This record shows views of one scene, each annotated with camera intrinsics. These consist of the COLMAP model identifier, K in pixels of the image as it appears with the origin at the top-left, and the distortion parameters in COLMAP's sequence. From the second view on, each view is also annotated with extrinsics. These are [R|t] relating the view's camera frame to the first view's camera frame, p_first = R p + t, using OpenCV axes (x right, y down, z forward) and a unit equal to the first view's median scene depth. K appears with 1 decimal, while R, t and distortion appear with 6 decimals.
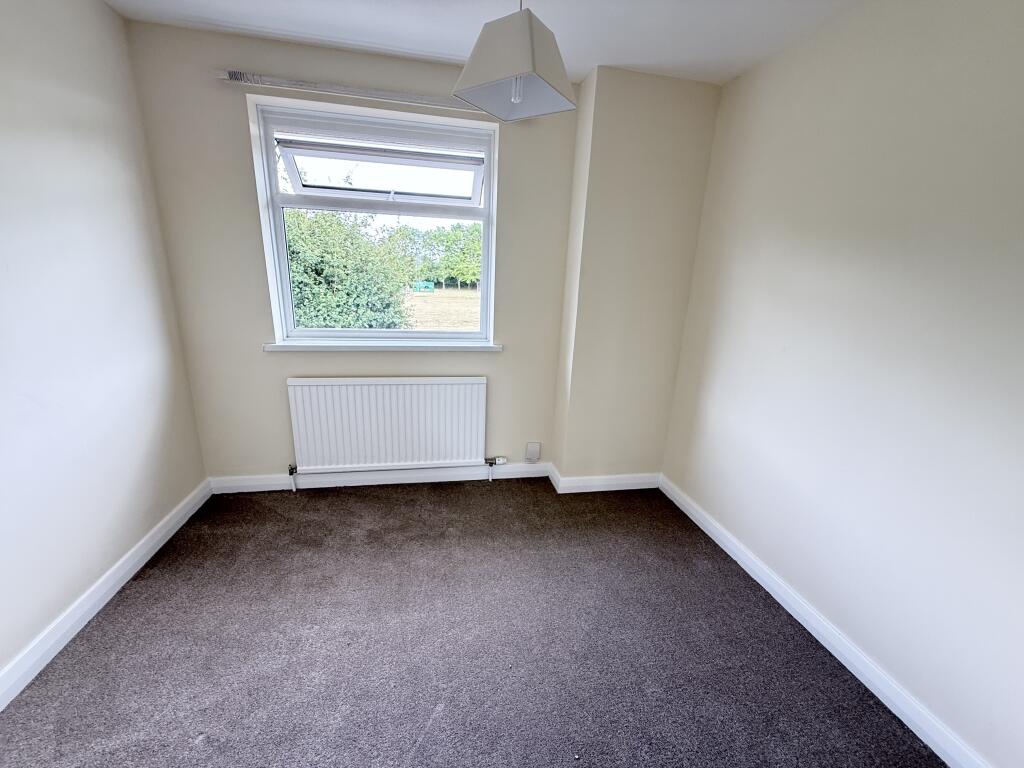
lens RADIAL K [[378.5, 0, 508.2], [0, 378.5, 378.0], [0, 0, 1]] dist [-0.000396, -0.000020]
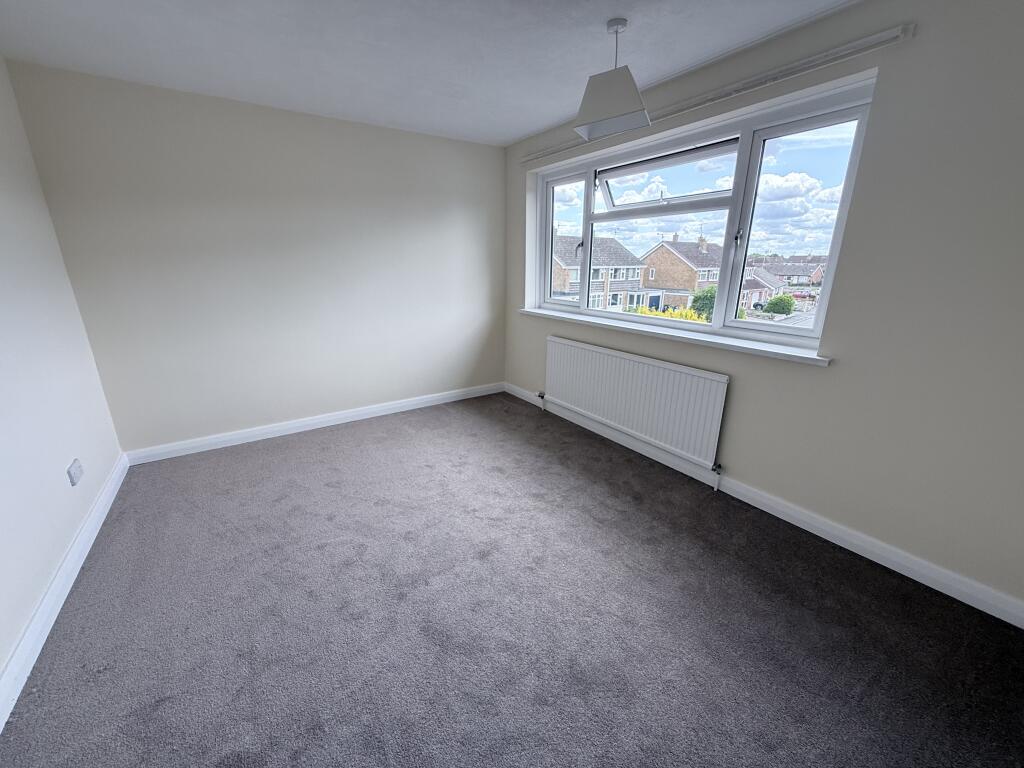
lens RADIAL K [[405.5, 0, 512.0], [0, 405.5, 384.0], [0, 0, 1]] dist [-0.000120, -0.000014]
pose [[0.418882, 0.223974, -0.879985, 0.704384], [-0.221636, 0.965011, 0.140114, -0.006191], [0.880577, 0.136346, 0.453866, 0.107094]]
